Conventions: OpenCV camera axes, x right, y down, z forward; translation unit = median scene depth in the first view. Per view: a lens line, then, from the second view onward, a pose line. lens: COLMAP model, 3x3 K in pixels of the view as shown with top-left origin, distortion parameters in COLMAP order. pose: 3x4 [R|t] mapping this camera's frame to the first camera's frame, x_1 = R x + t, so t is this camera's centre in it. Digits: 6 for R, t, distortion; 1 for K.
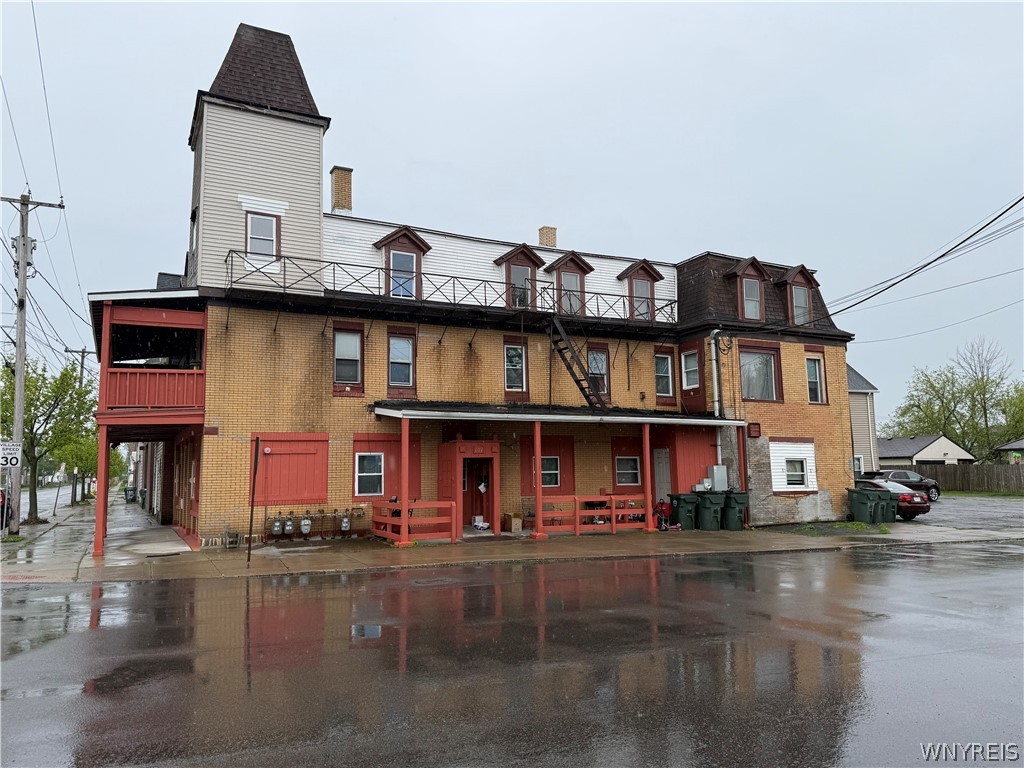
lens RADIAL K [[742.4, 0, 516.3], [0, 742.4, 380.3], [0, 0, 1]] dist [0.063416, -0.016219]
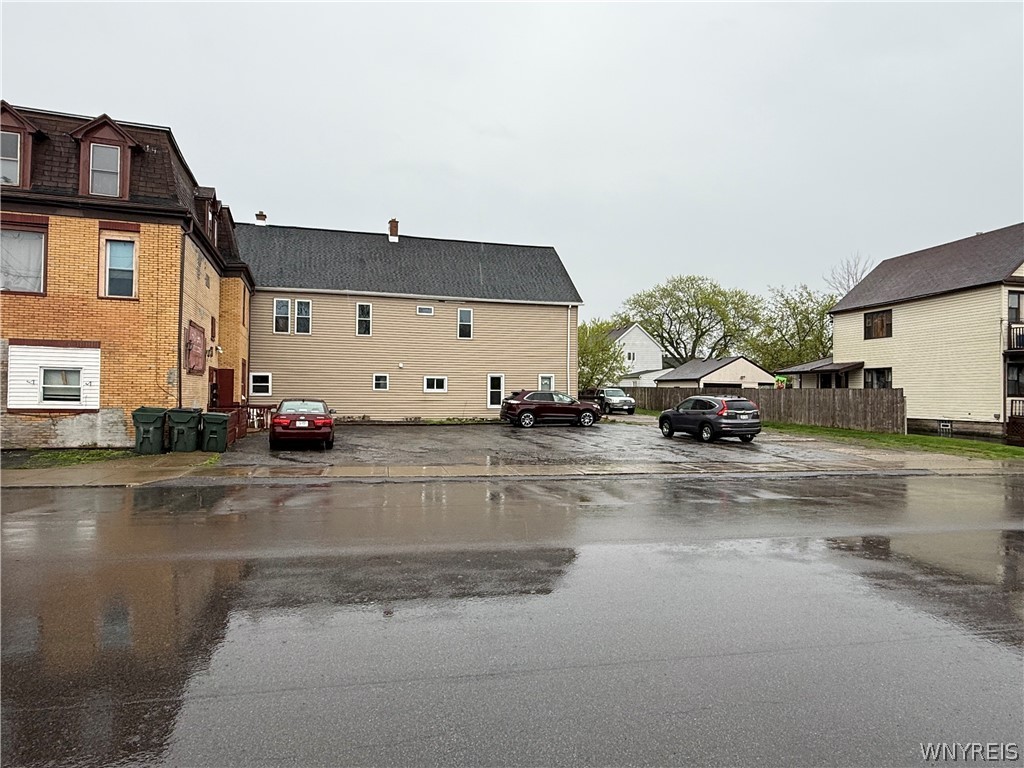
lens RADIAL K [[632.2, 0, 509.8], [0, 632.2, 378.4], [0, 0, 1]] dist [-0.009909, -0.001564]
pose [[0.986516, 0.018309, -0.162640, 0.976390], [-0.001870, 0.994919, 0.100659, 0.051031], [0.163657, -0.098998, 0.981538, 0.451627]]
